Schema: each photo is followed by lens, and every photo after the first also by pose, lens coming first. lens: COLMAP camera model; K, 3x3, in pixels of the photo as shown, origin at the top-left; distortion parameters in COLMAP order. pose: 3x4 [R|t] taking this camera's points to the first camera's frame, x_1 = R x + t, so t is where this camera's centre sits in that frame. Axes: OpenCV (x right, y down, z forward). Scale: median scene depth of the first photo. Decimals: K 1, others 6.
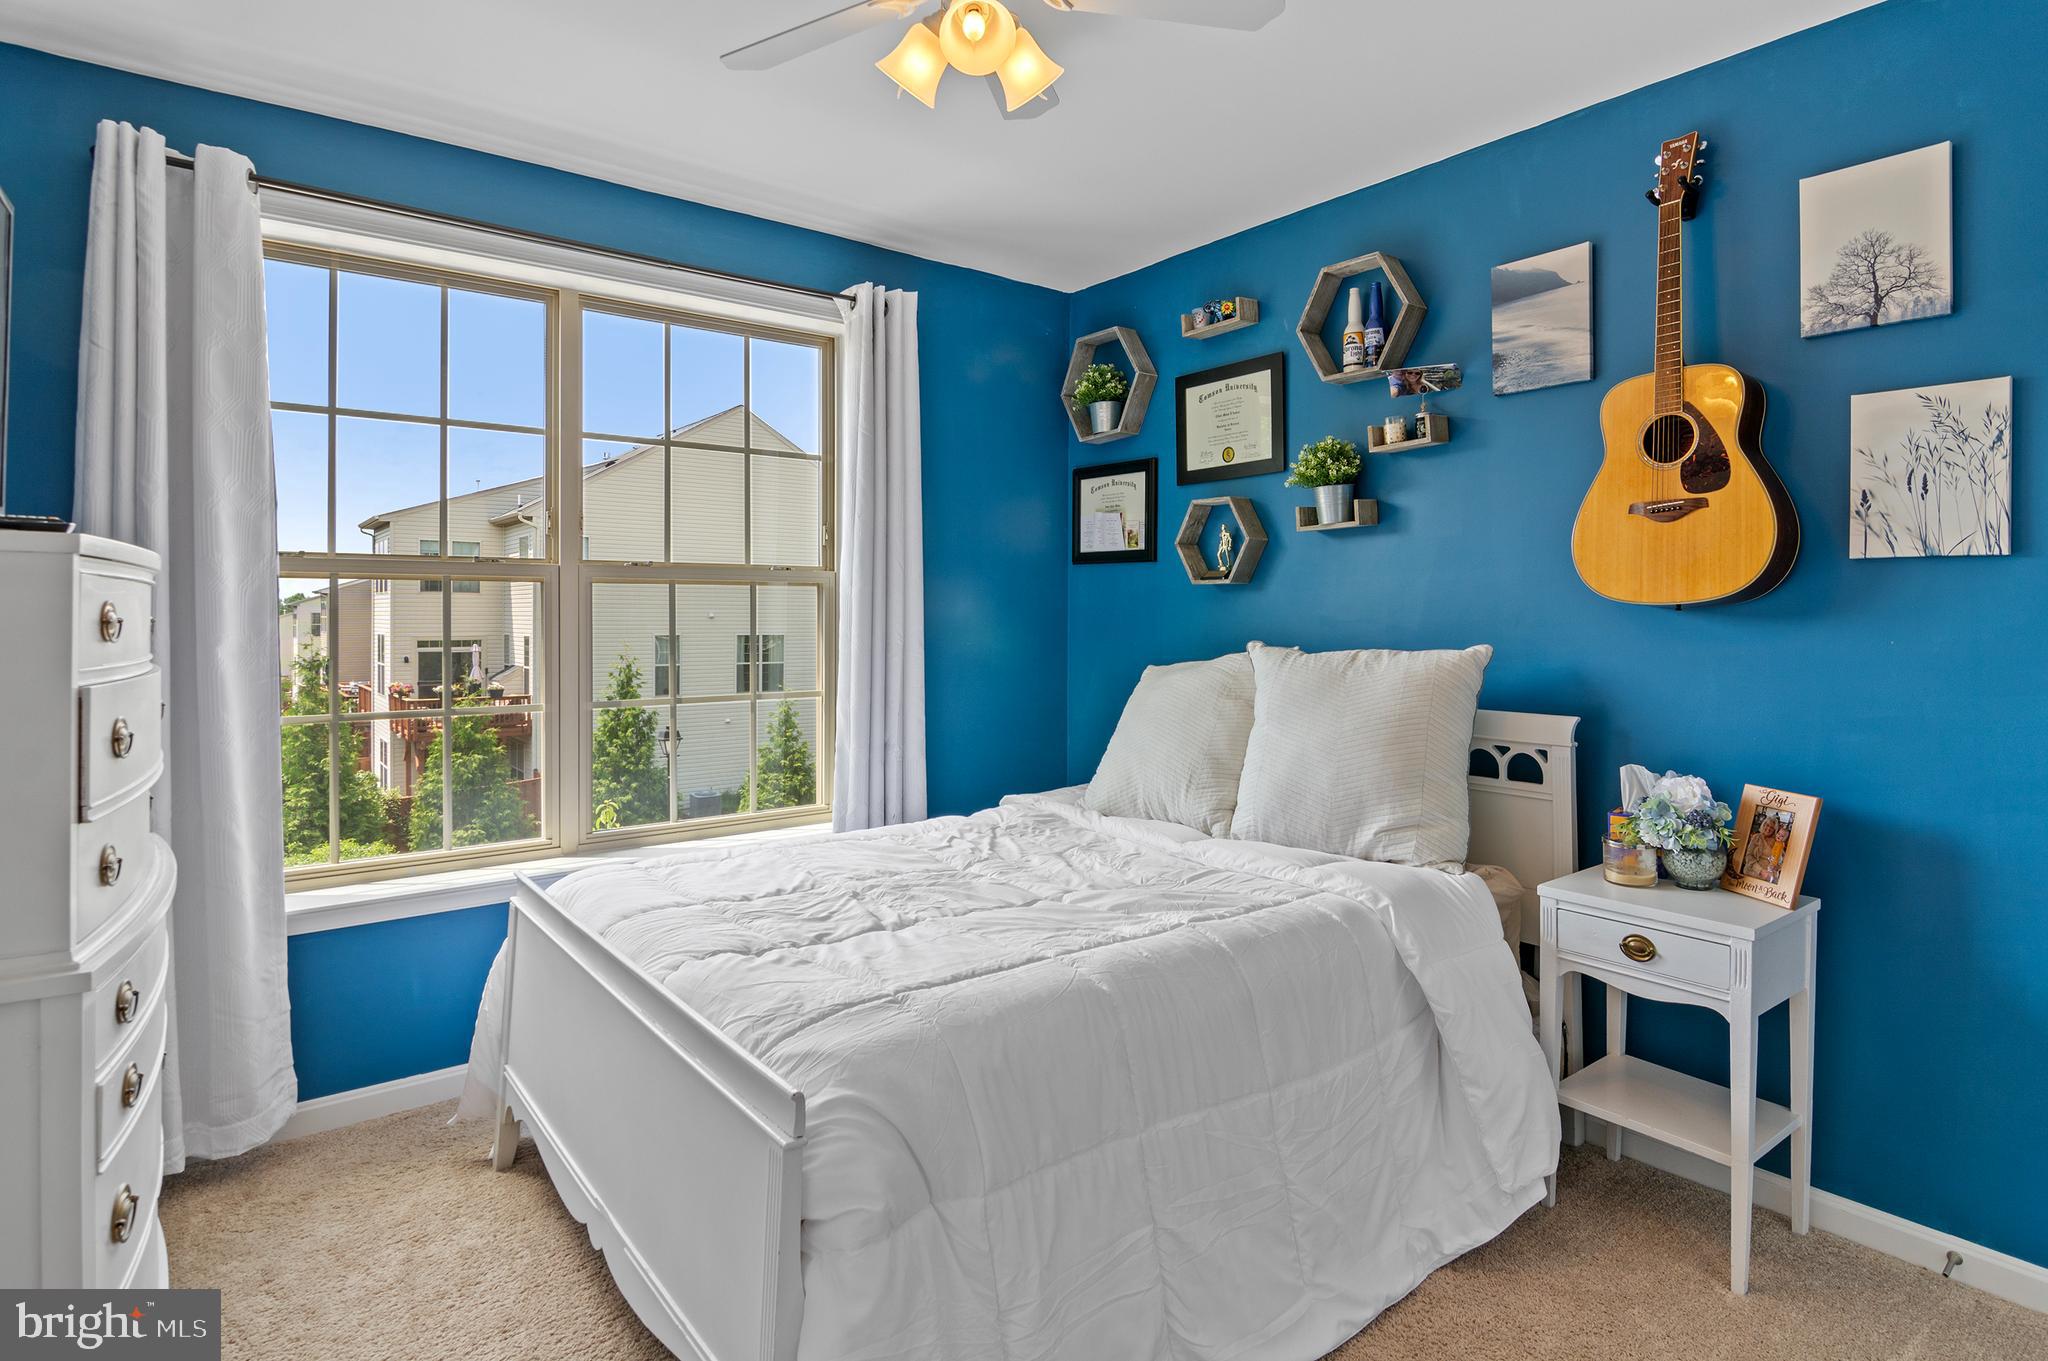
lens RADIAL K [[1053.7, 0, 1028.1], [0, 1053.7, 614.4], [0, 0, 1]] dist [-0.021240, -0.000859]
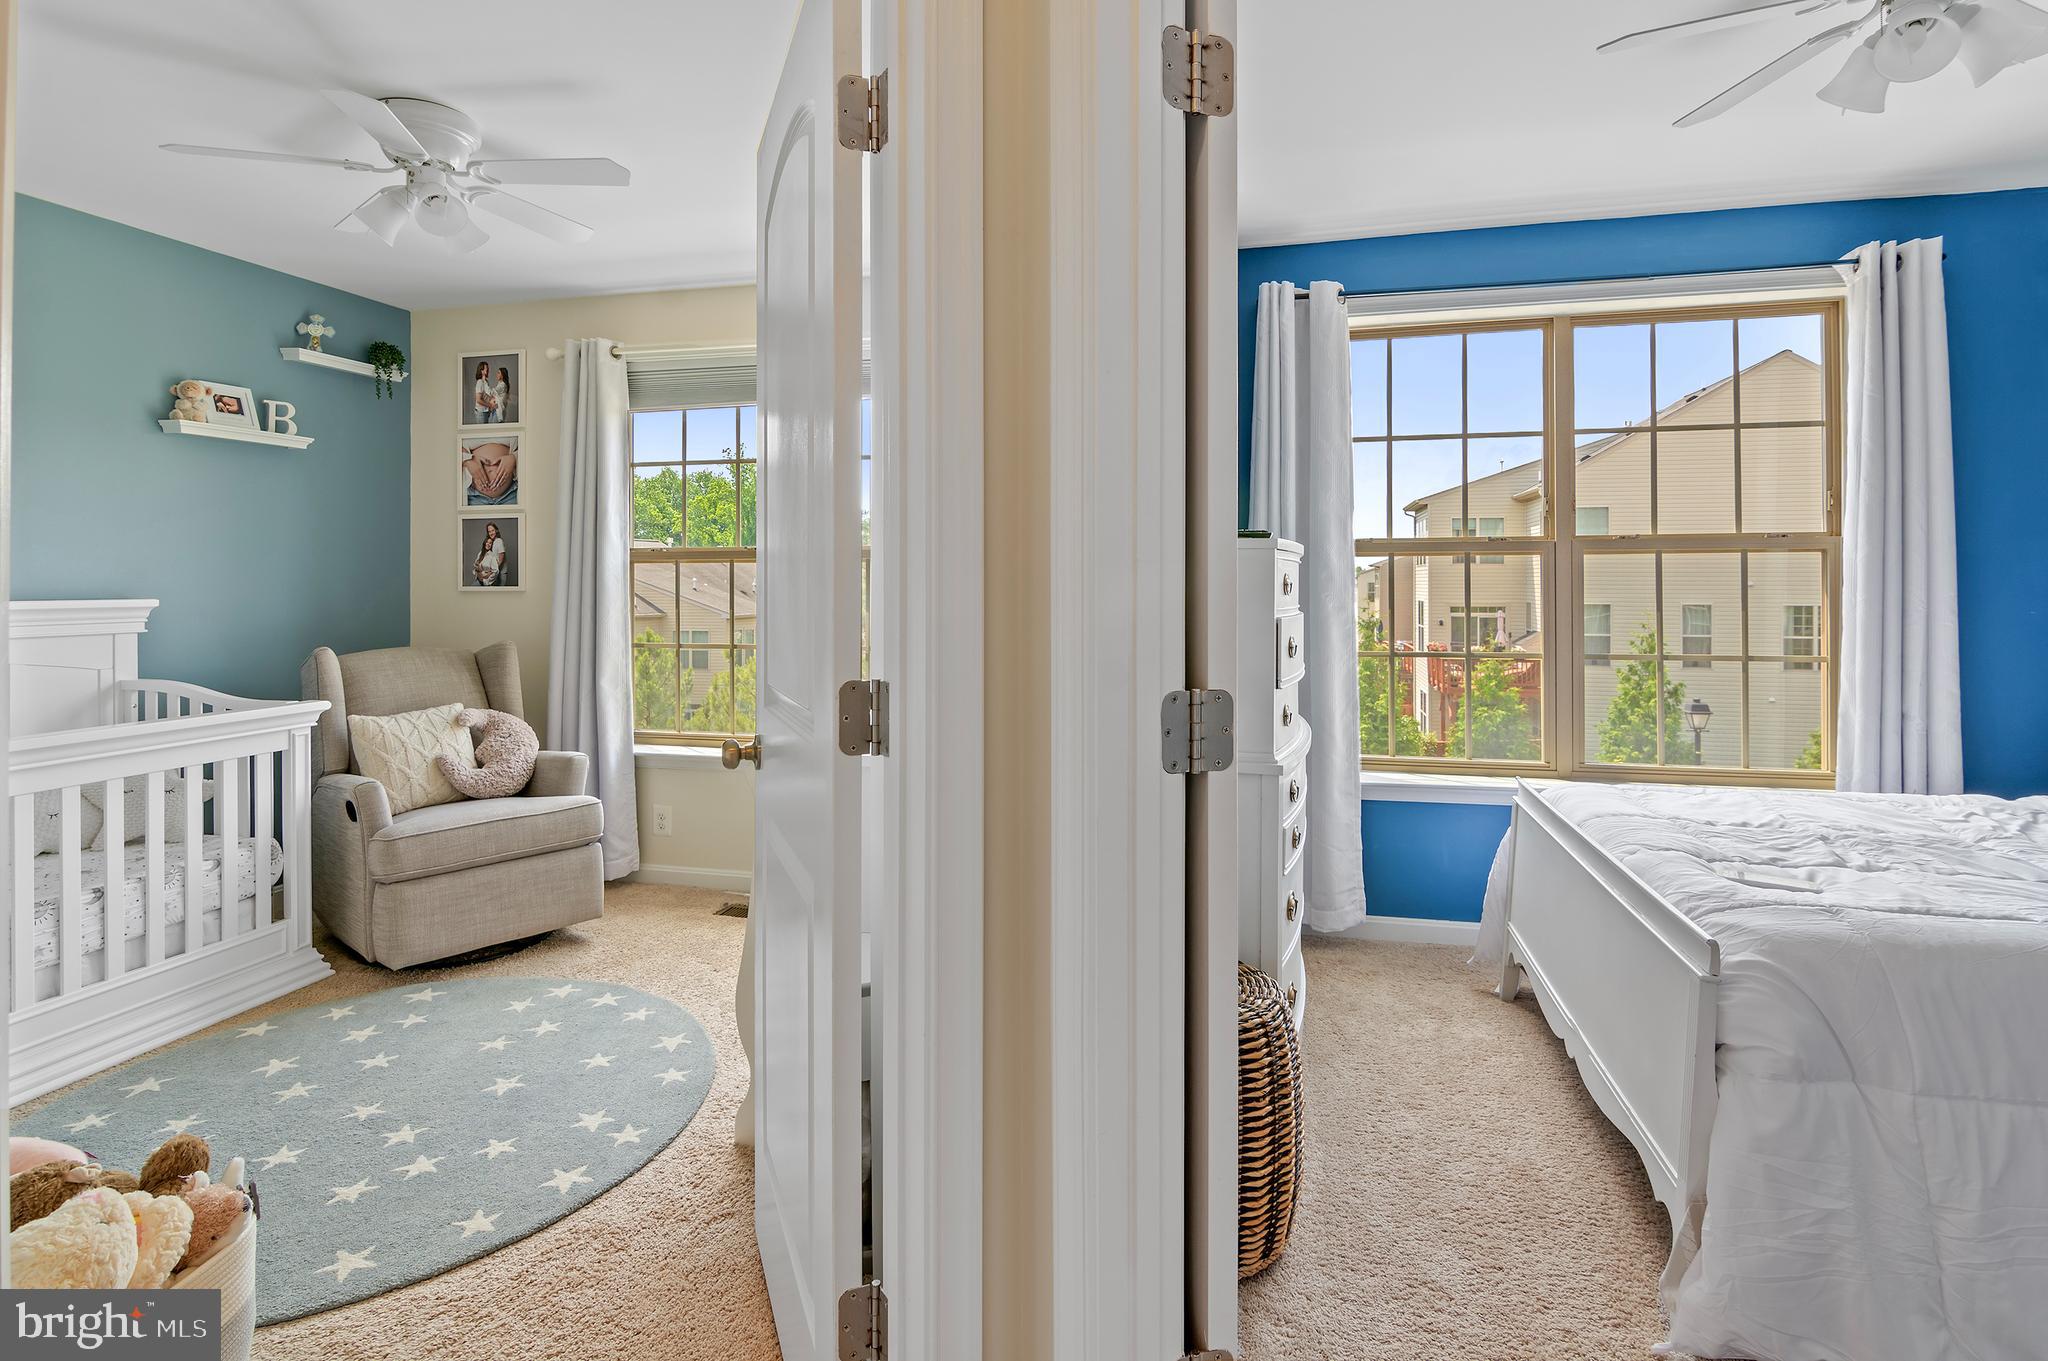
lens RADIAL K [[1096.2, 0, 1017.2], [0, 1096.2, 584.9], [0, 0, 1]] dist [-0.000724, 0.000213]
pose [[0.616420, -0.003021, -0.787412, 0.171328], [0.003013, 0.999994, -0.001478, 0.004545], [0.787412, -0.001461, 0.616425, -0.280887]]
